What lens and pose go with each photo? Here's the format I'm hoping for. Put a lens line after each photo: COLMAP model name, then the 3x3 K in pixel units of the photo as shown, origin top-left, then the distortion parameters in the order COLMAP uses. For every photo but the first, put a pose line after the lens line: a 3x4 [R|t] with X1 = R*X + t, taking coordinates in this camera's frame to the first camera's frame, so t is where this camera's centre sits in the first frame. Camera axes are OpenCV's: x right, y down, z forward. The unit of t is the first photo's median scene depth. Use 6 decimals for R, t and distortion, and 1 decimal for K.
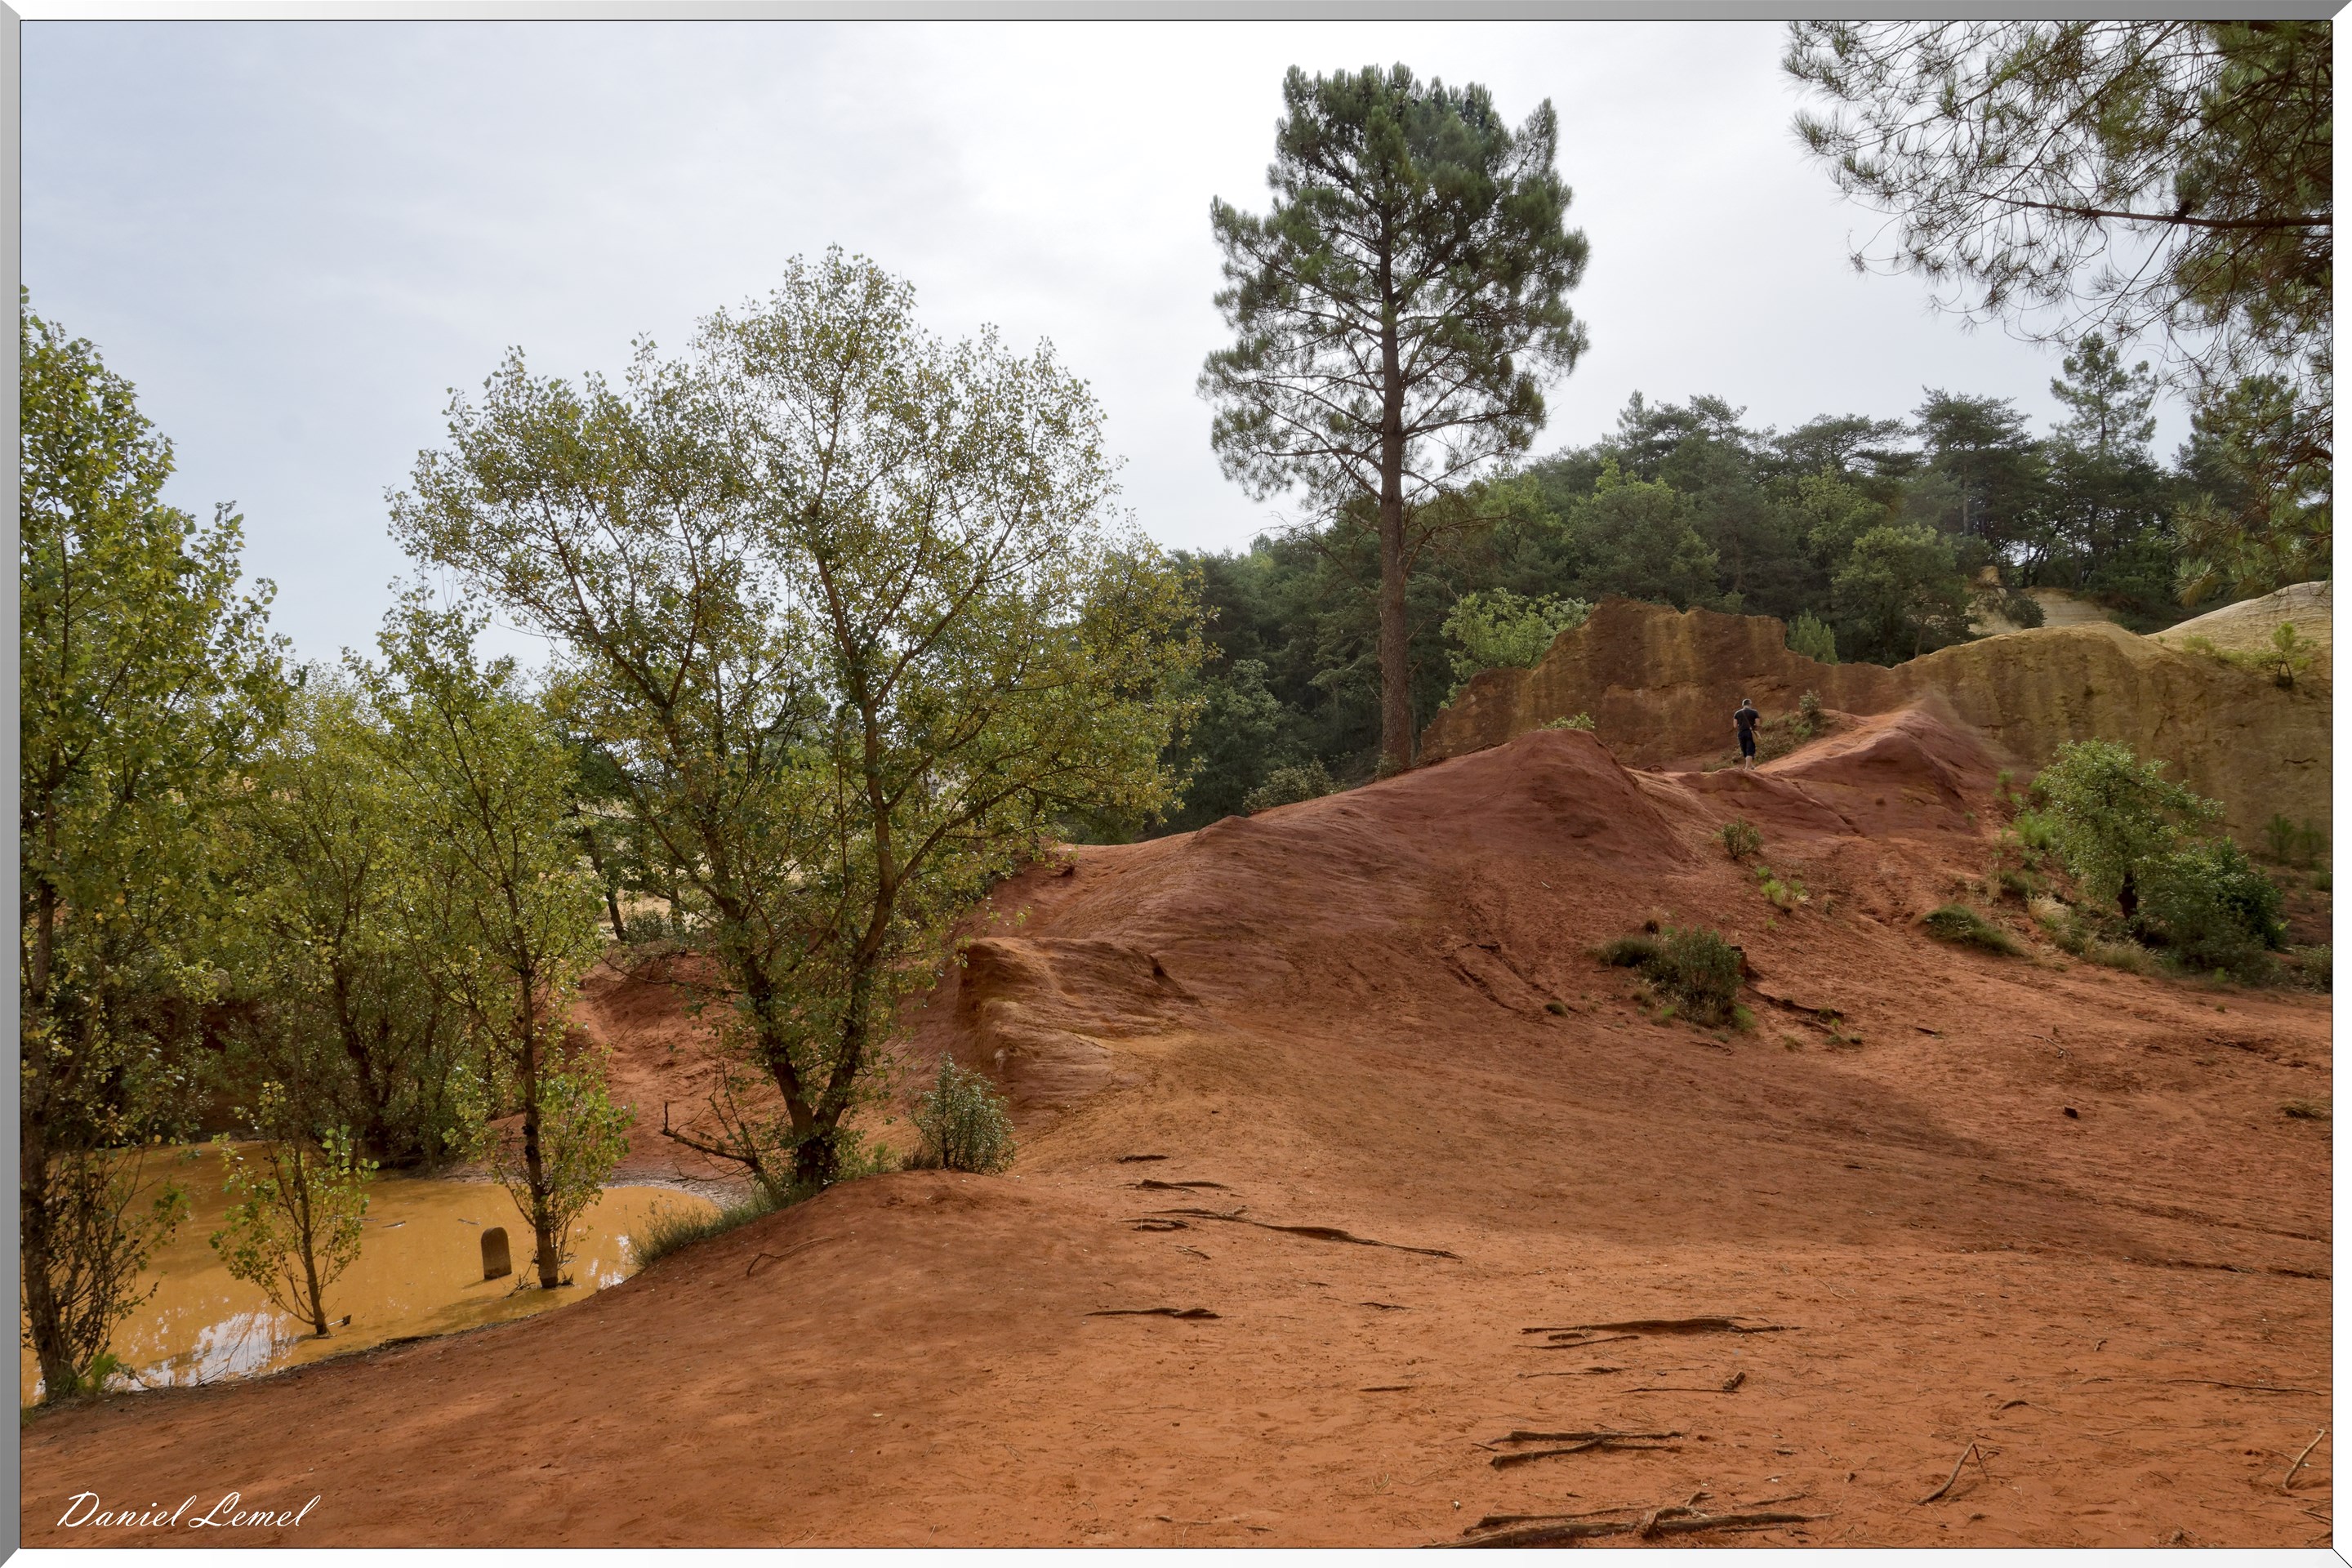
lens RADIAL K [[1559.9, 0, 1176.0], [0, 1559.9, 784.0], [0, 0, 1]] dist [-0.001760, -0.001474]
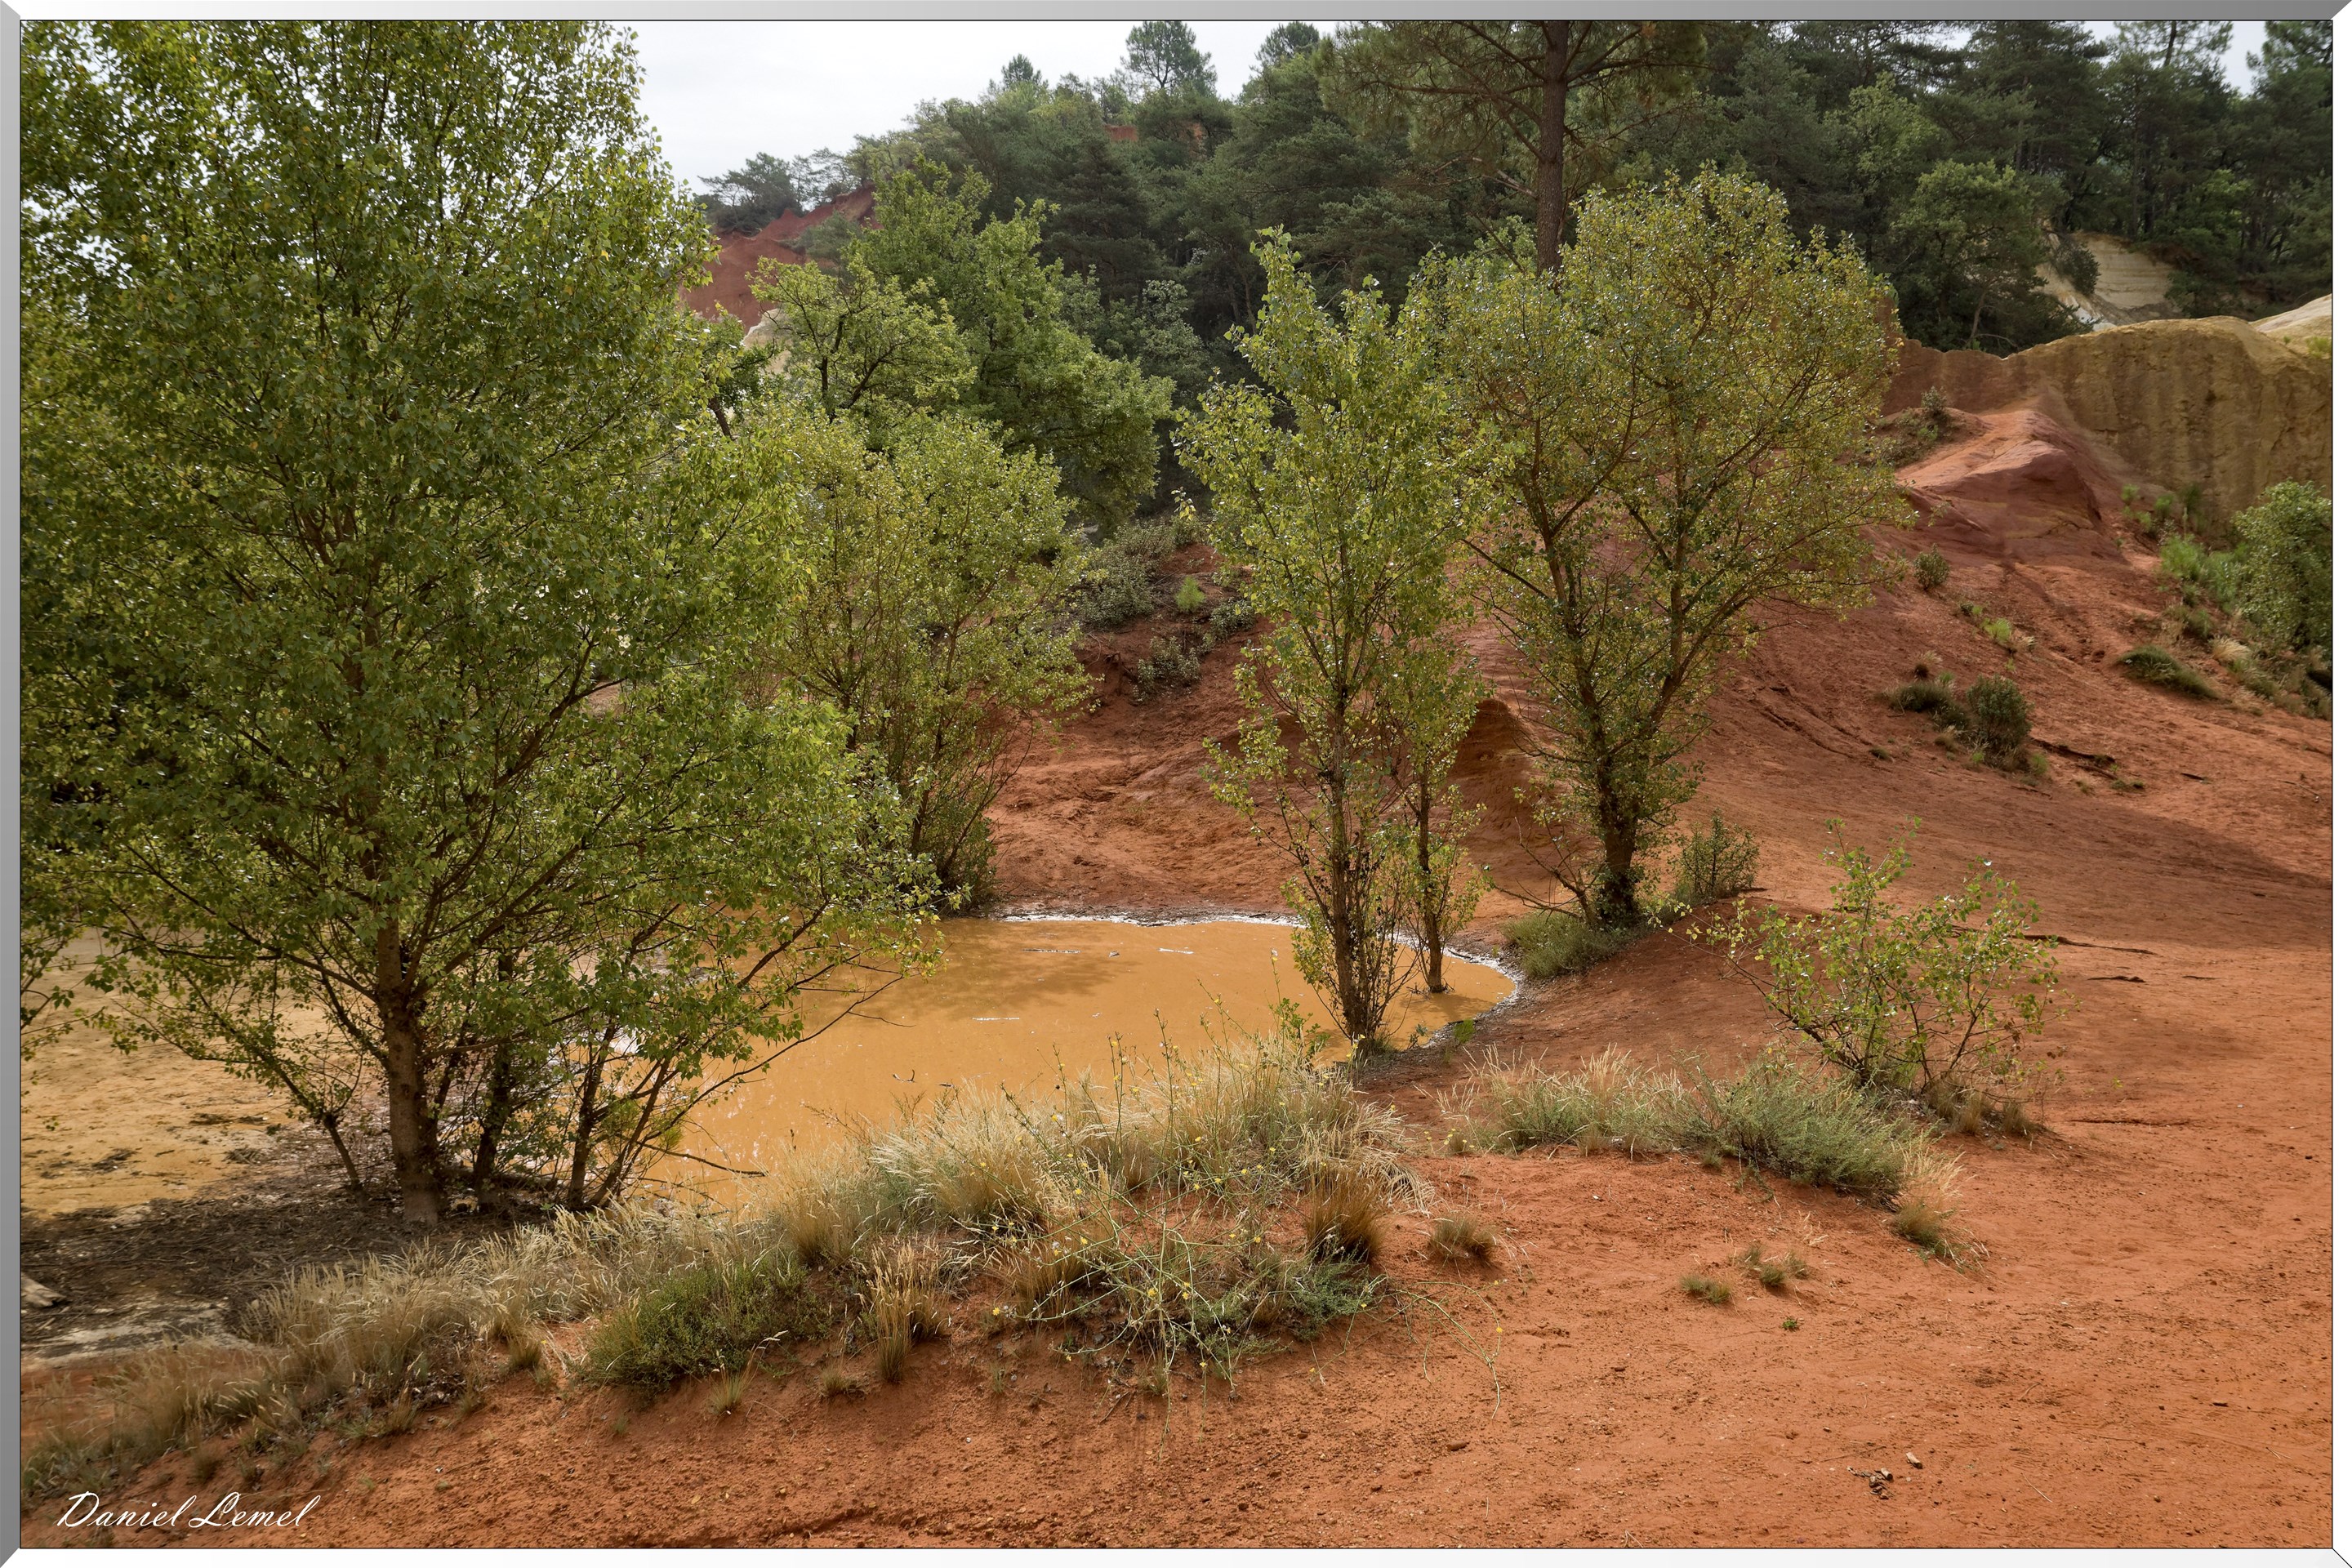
lens RADIAL K [[2159.5, 0, 1176.0], [0, 2159.5, 784.0], [0, 0, 1]] dist [0.009878, 0.006035]
pose [[0.983876, 0.005657, 0.178764, -0.352379], [-0.037542, 0.983765, 0.175492, -0.053827], [-0.174869, -0.179374, 0.968115, -0.242264]]
